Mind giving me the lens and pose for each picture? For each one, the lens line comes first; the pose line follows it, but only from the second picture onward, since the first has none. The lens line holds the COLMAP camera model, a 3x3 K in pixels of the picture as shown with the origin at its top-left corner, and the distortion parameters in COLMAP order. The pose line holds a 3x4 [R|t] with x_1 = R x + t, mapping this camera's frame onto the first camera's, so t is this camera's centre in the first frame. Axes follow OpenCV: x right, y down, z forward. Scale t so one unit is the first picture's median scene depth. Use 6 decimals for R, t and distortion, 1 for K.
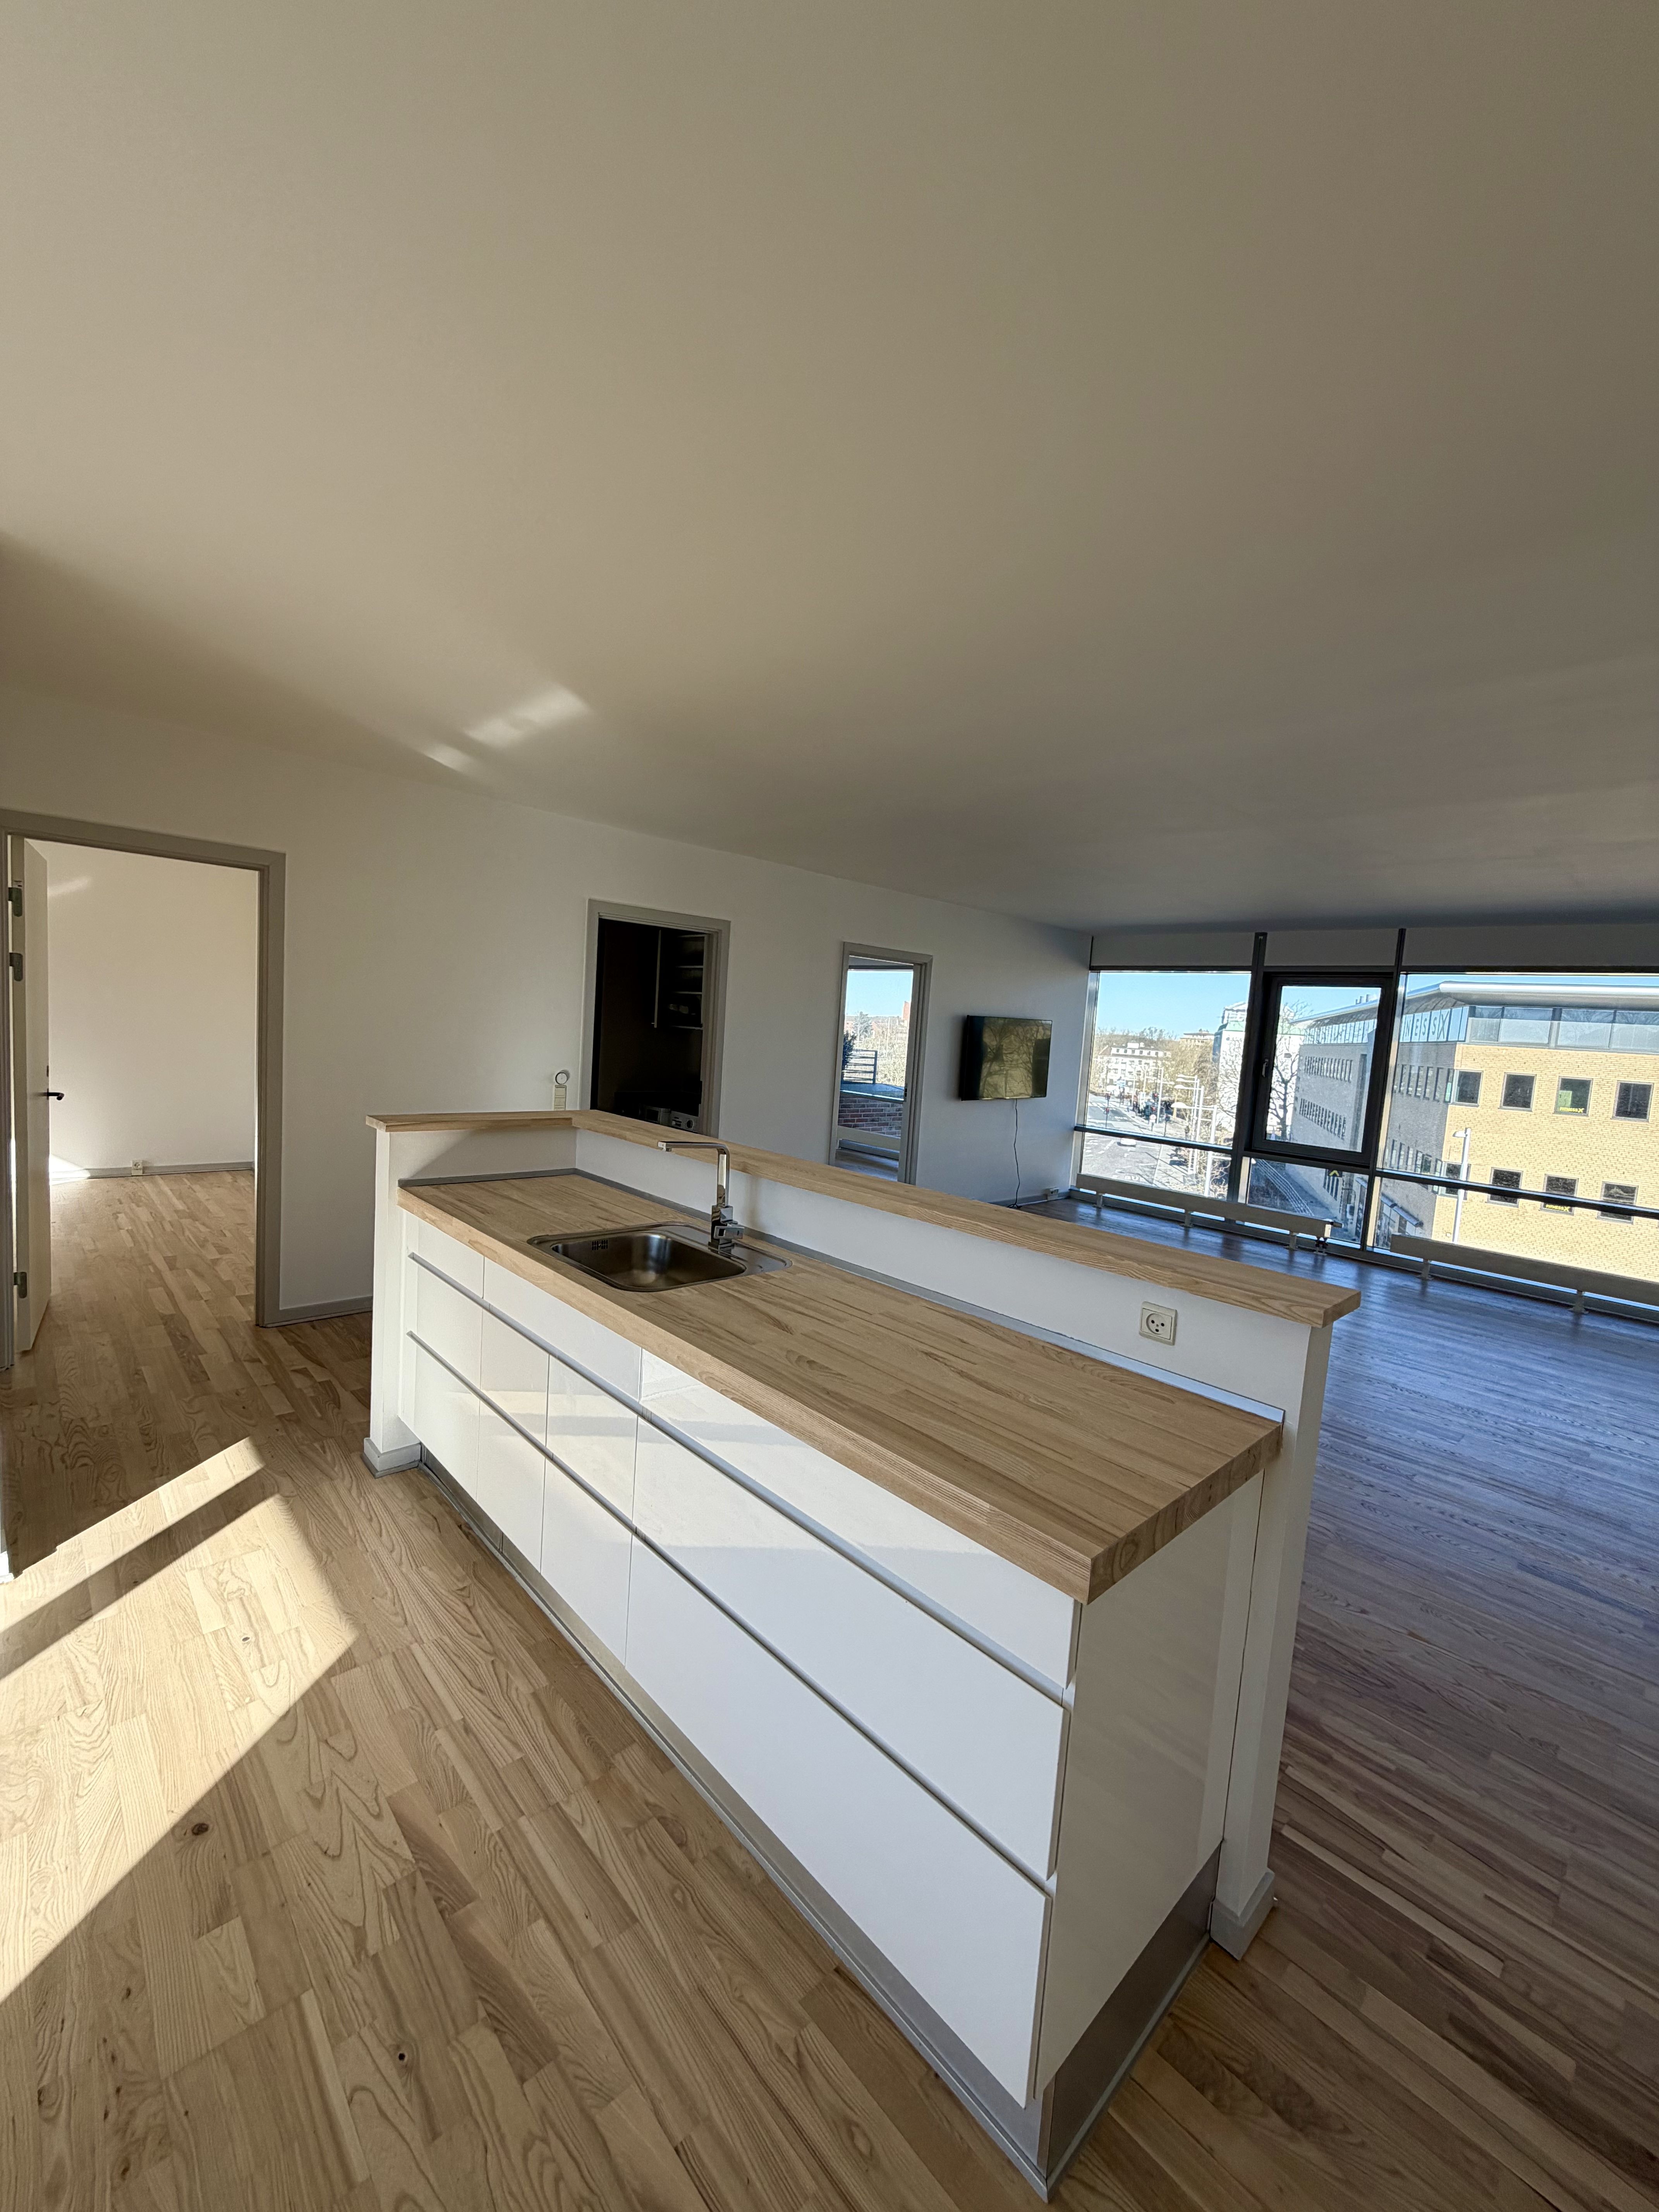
lens RADIAL K [[882.9, 0, 831.3], [0, 882.9, 1103.6], [0, 0, 1]] dist [0.001861, 0.000163]
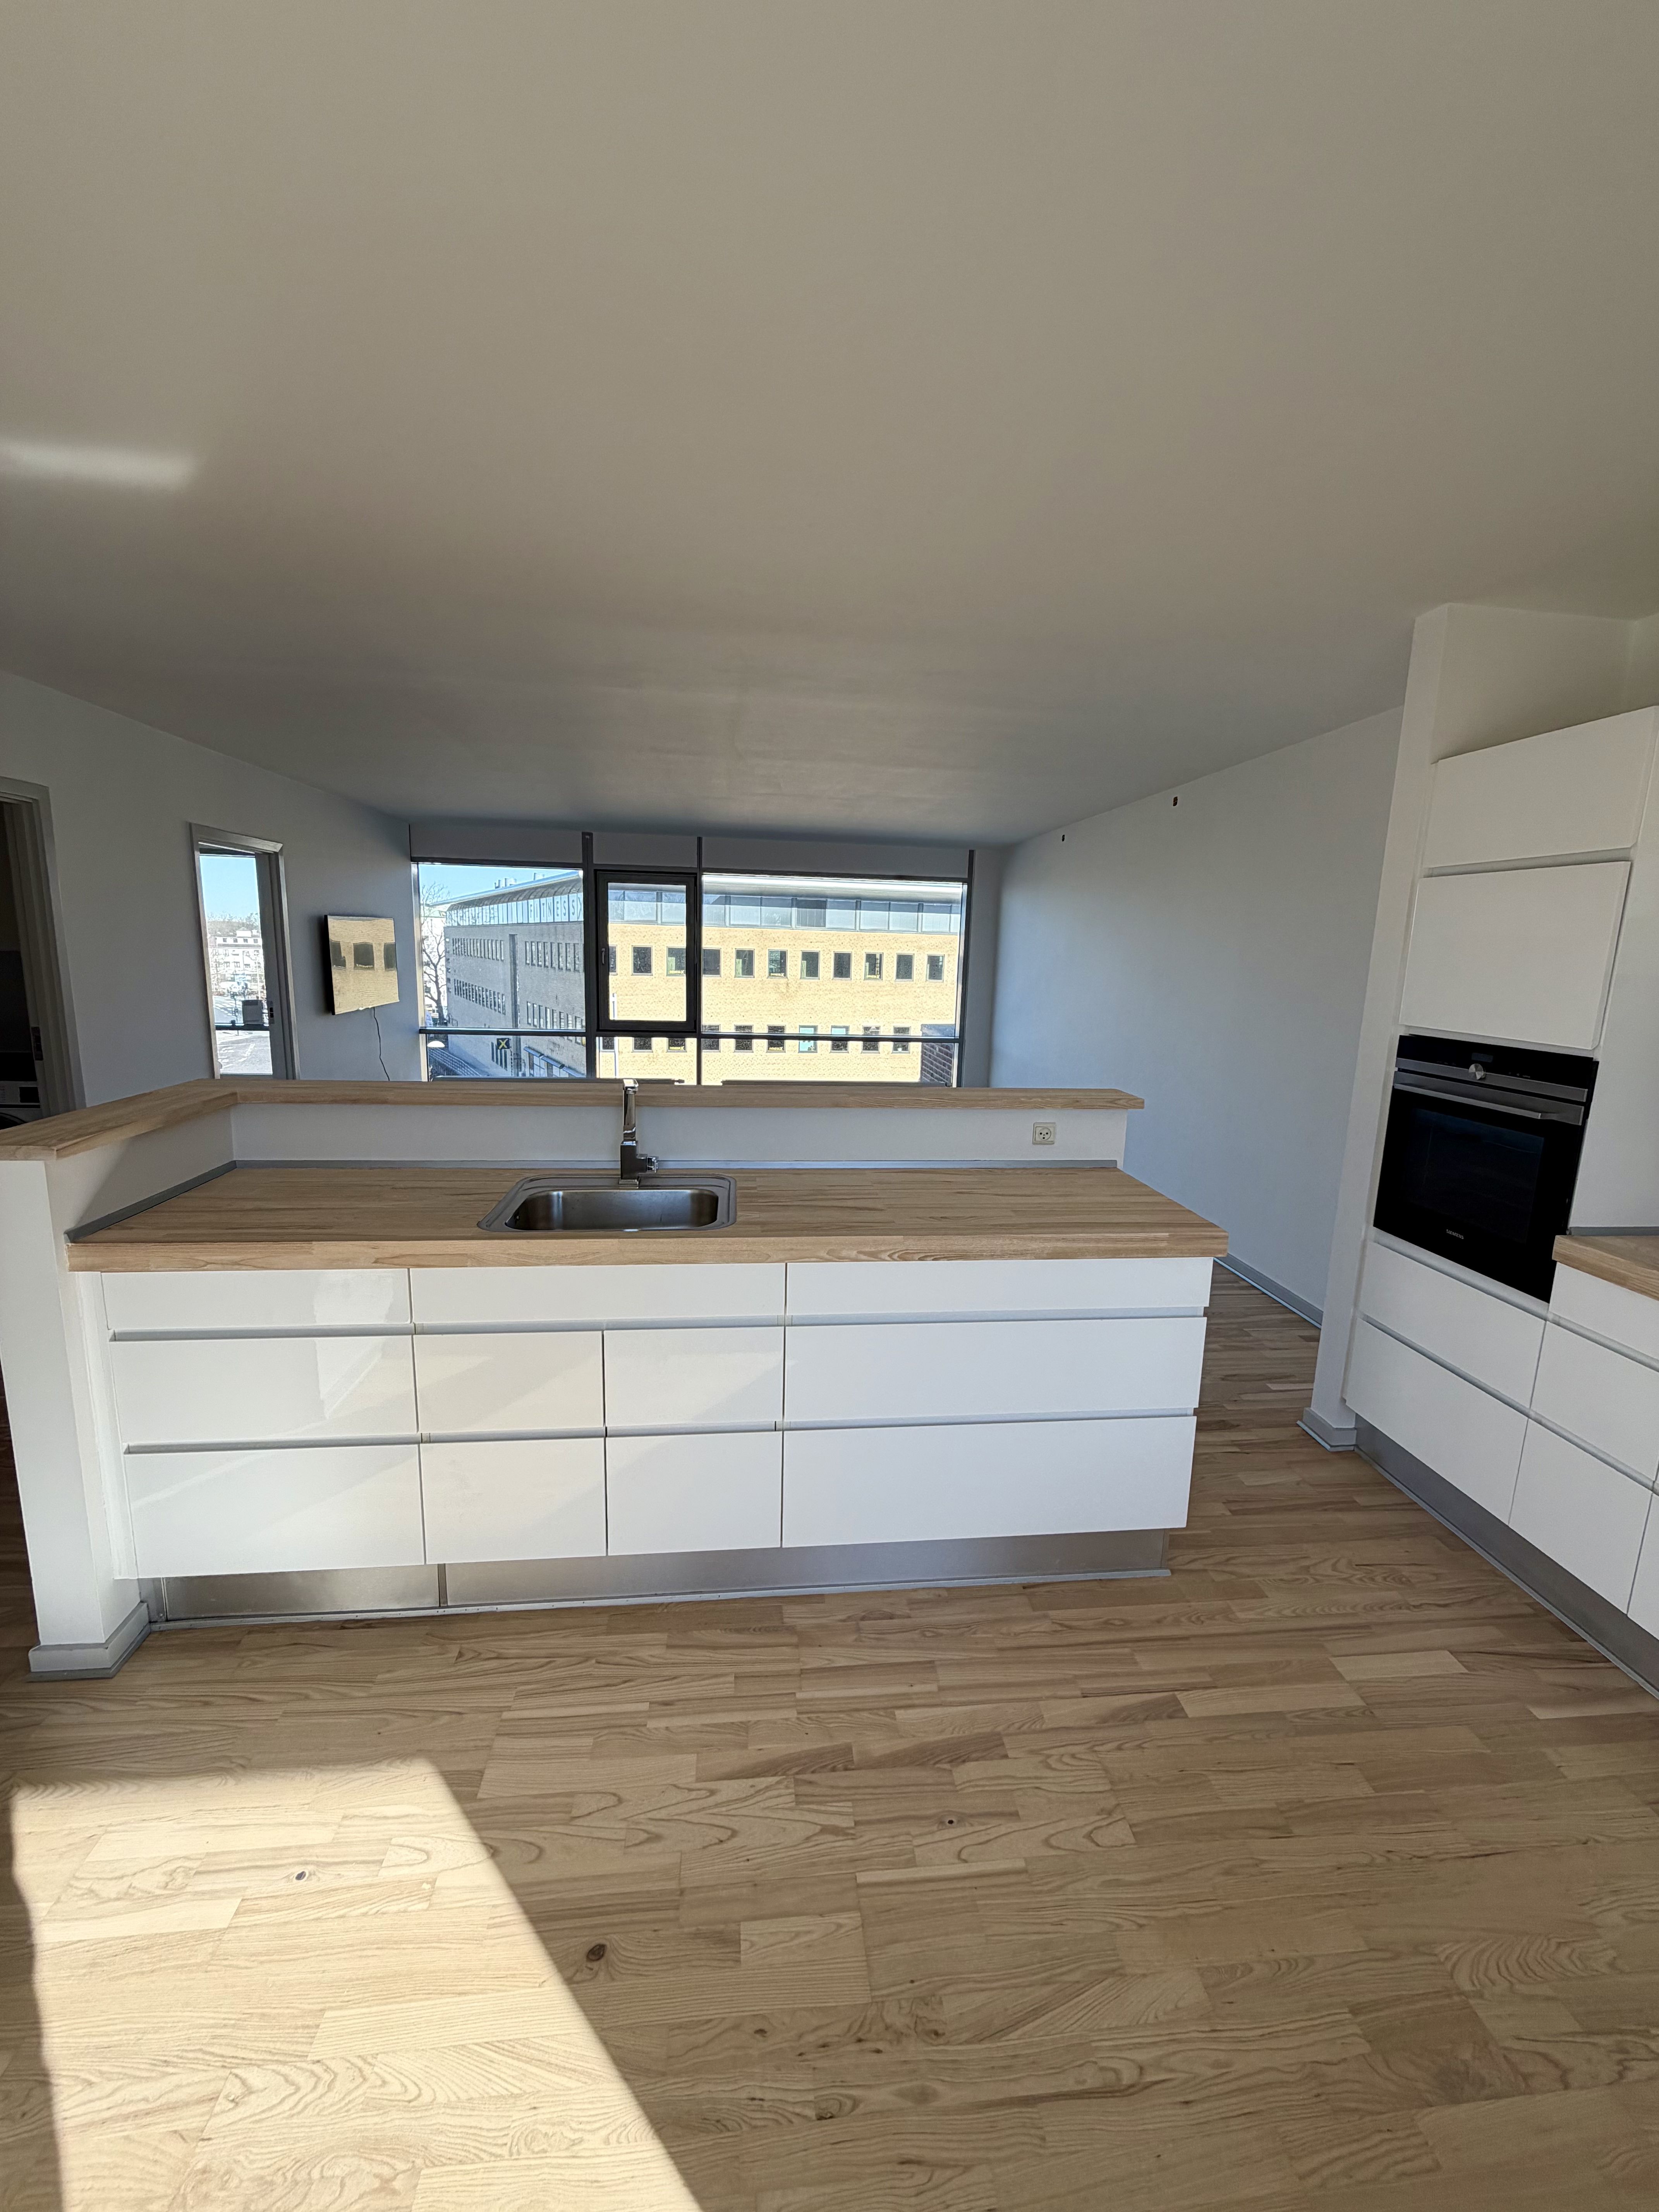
lens RADIAL K [[882.9, 0, 829.2], [0, 882.9, 1103.3], [0, 0, 1]] dist [0.001861, 0.000163]
pose [[0.603537, -0.187179, 0.775053, -1.059192], [0.084310, 0.981587, 0.171404, -0.107910], [-0.792865, -0.038104, 0.608205, 0.327037]]
